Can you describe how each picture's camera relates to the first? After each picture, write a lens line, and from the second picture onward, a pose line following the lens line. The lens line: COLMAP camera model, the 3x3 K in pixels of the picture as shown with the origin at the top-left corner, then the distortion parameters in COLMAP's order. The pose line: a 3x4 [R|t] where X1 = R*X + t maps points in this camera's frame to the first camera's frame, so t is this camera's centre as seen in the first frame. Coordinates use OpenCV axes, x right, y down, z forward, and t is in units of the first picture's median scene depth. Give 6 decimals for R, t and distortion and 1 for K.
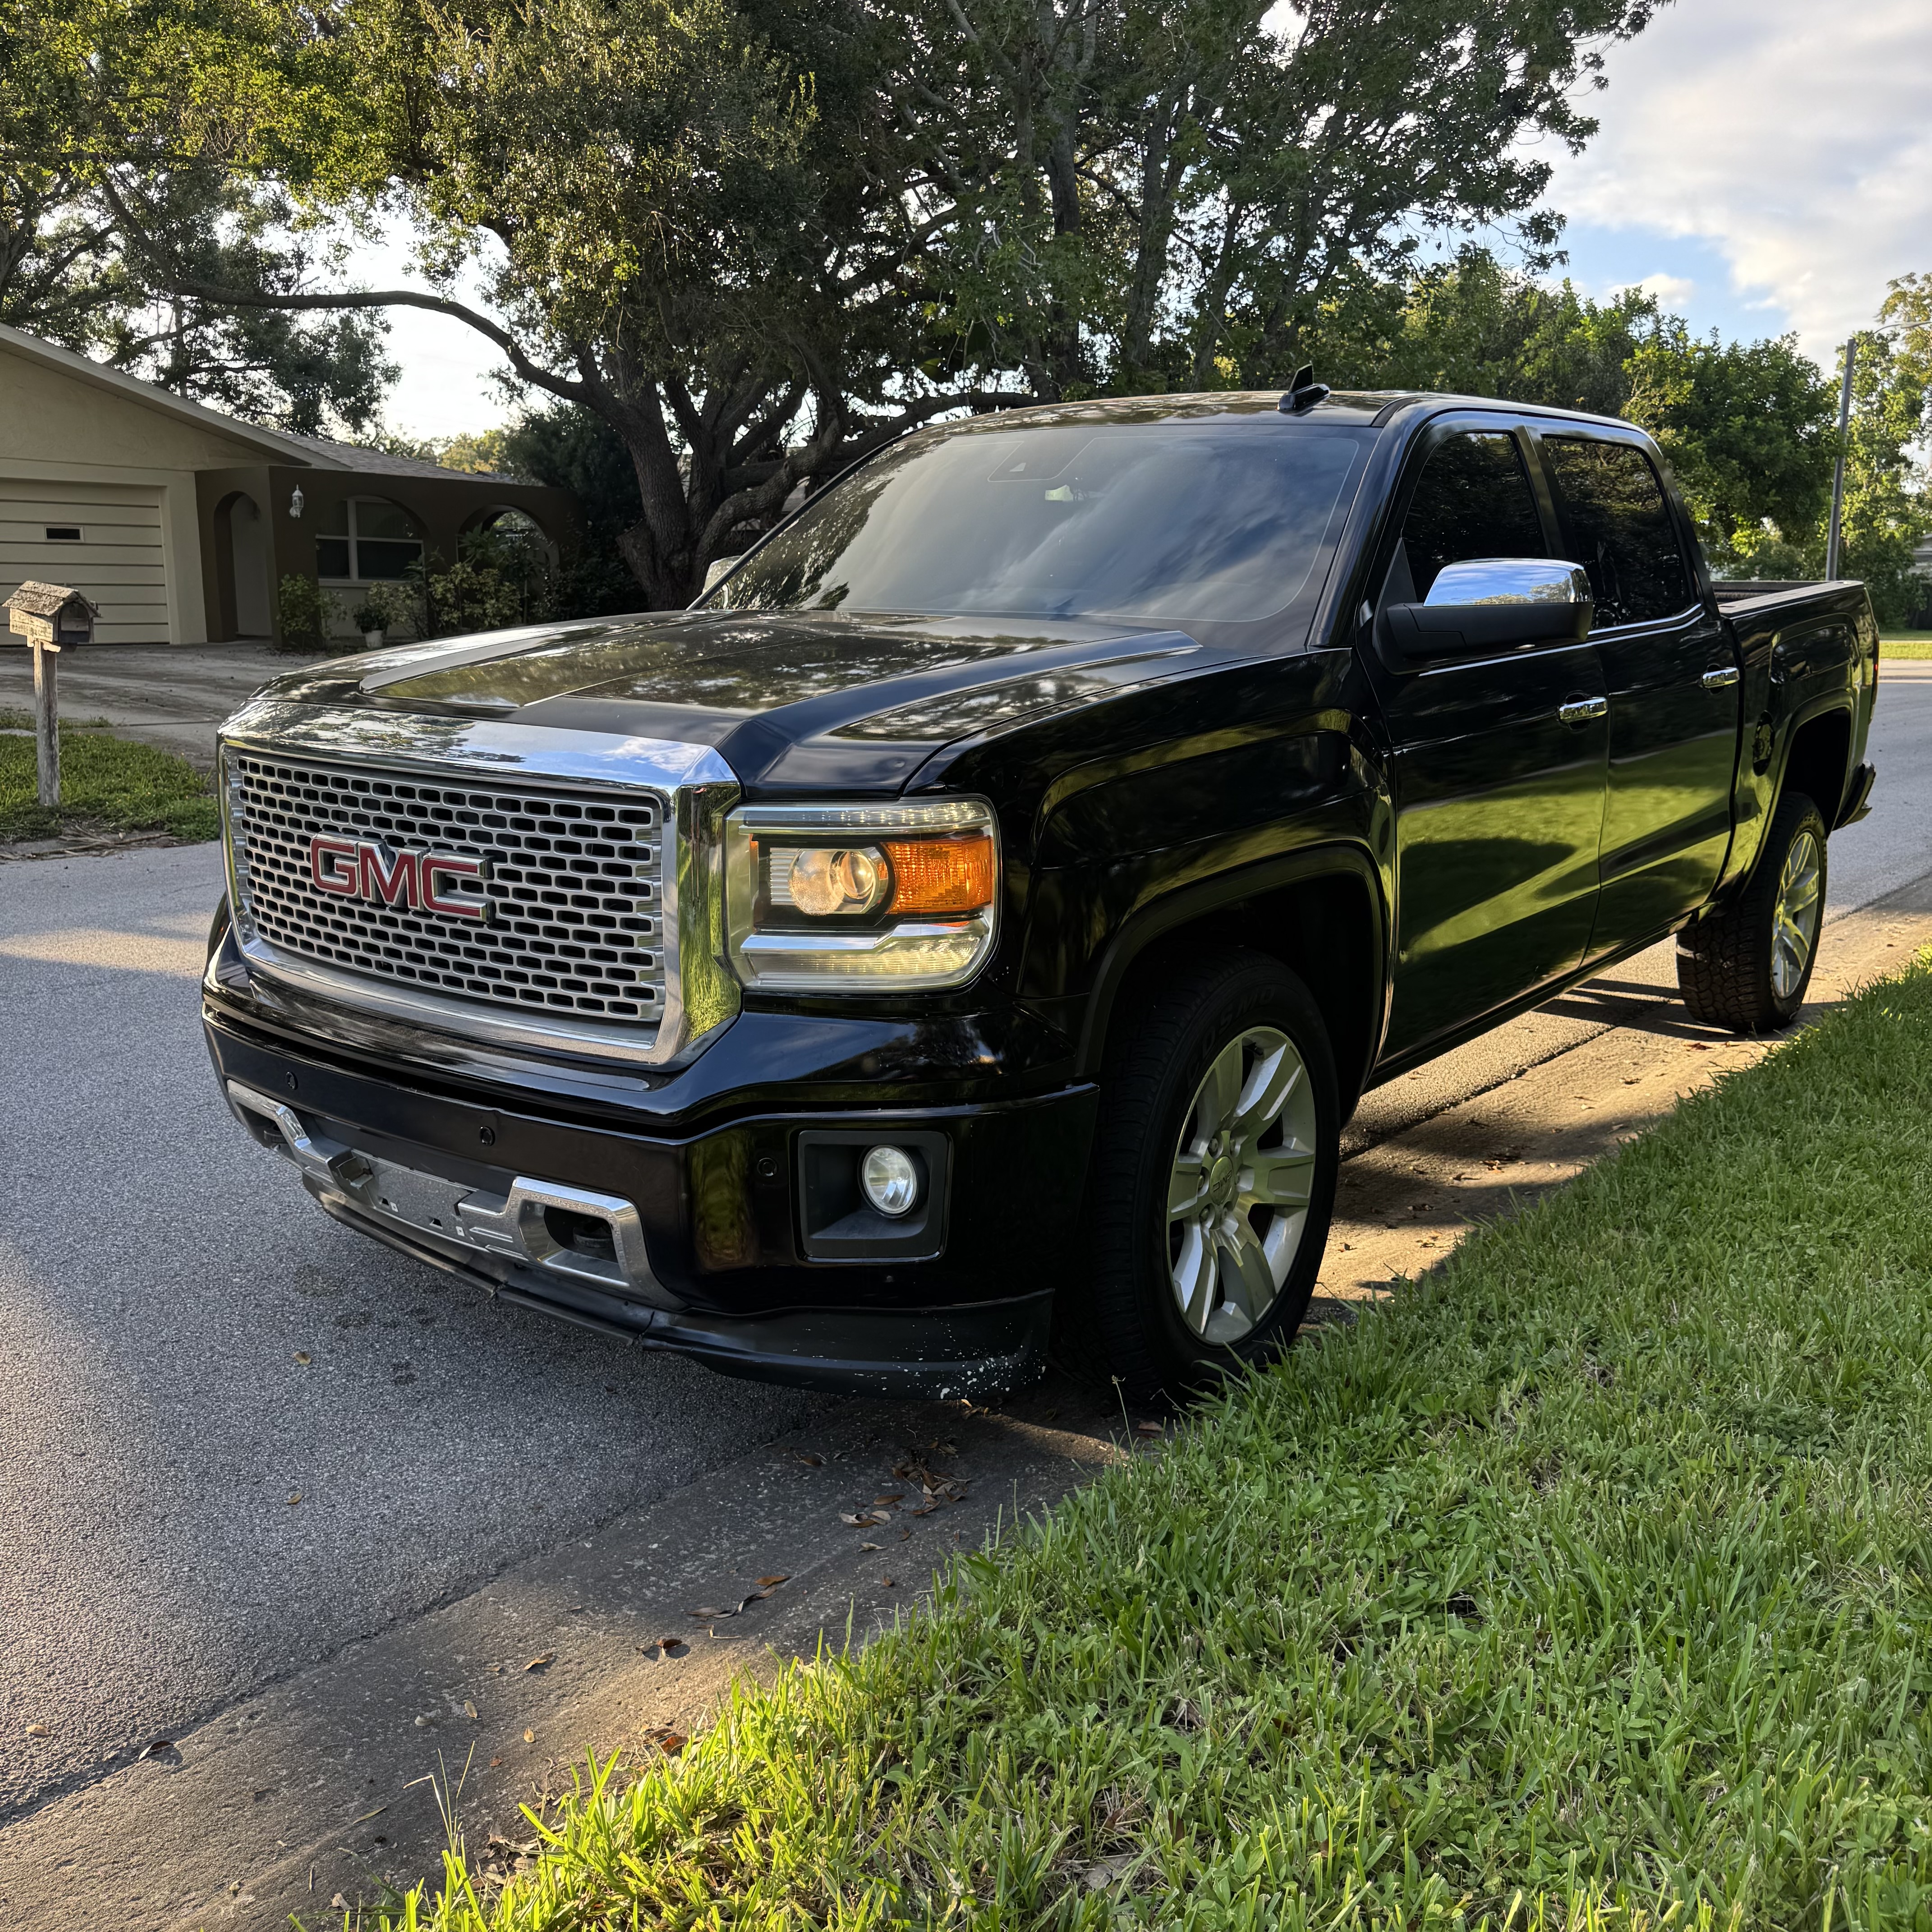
lens RADIAL K [[1854.0, 0, 964.7], [0, 1854.0, 950.3], [0, 0, 1]] dist [0.006566, 0.000000]
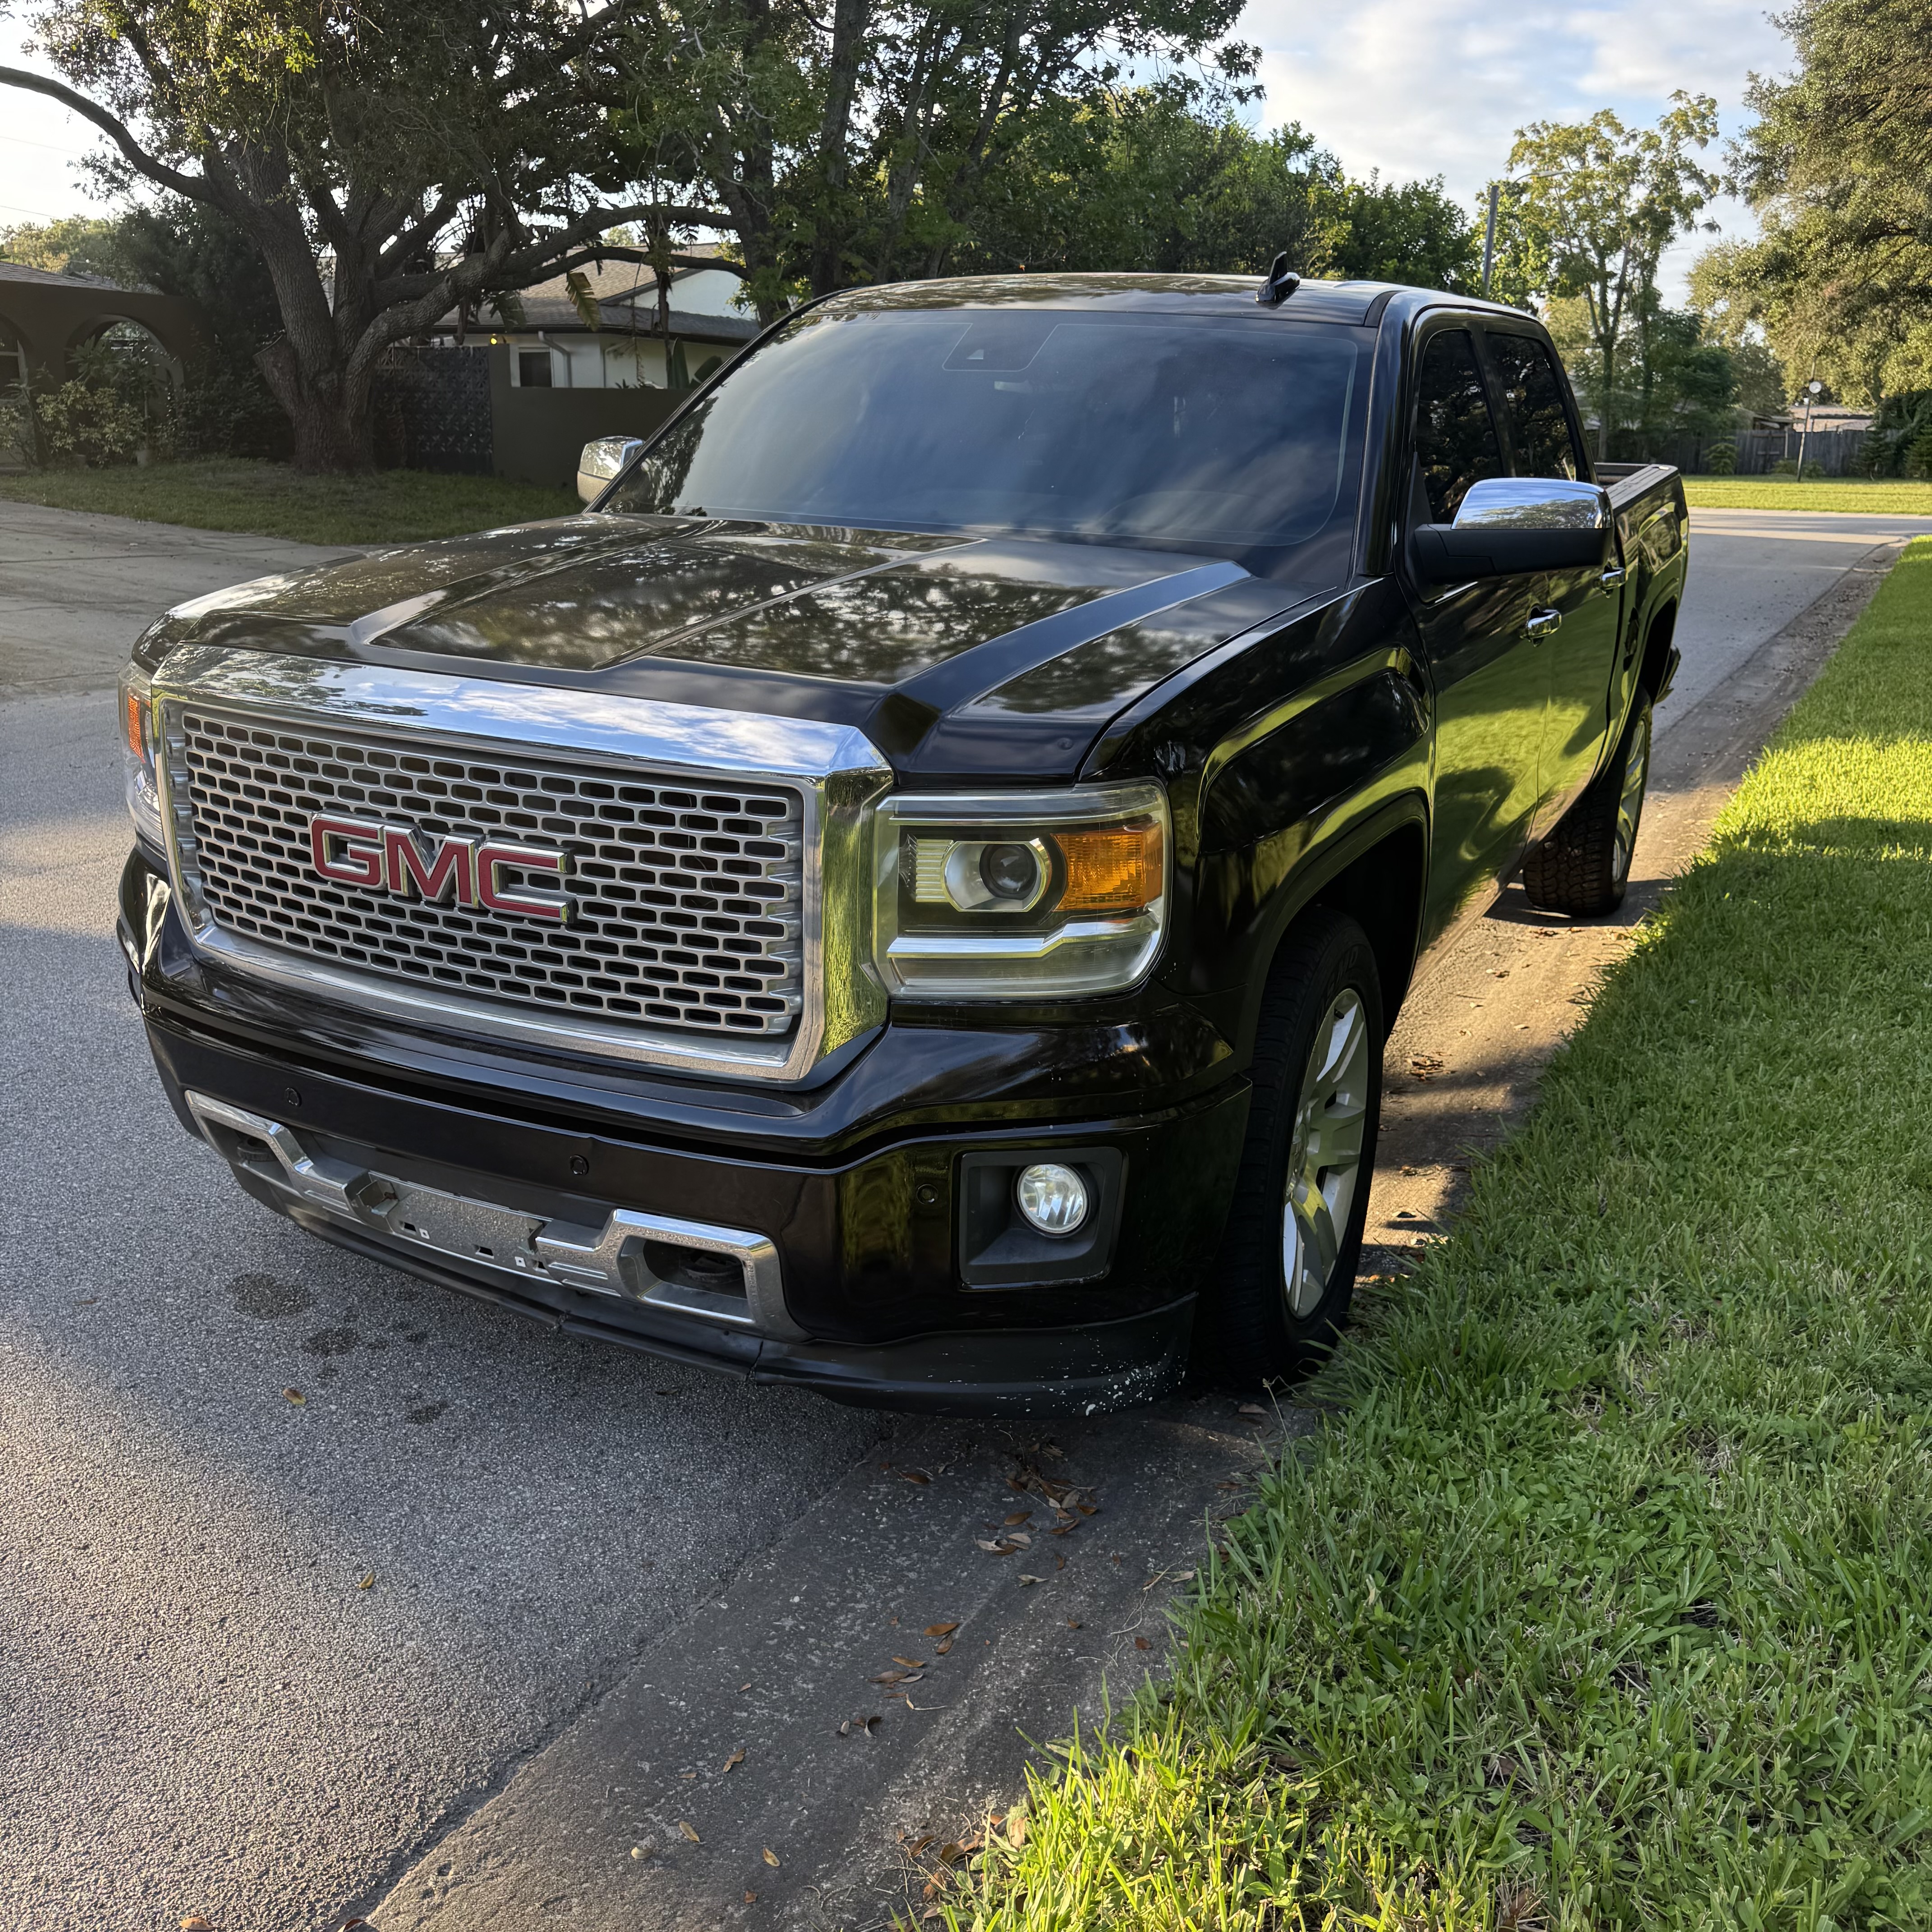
lens RADIAL K [[1854.0, 0, 975.5], [0, 1854.0, 980.6], [0, 0, 1]] dist [0.006566, 0.000000]
pose [[0.981680, -0.037240, 0.186862, -0.208286], [0.017733, 0.994314, 0.104999, -0.068089], [-0.189710, -0.099762, 0.976759, 0.101237]]
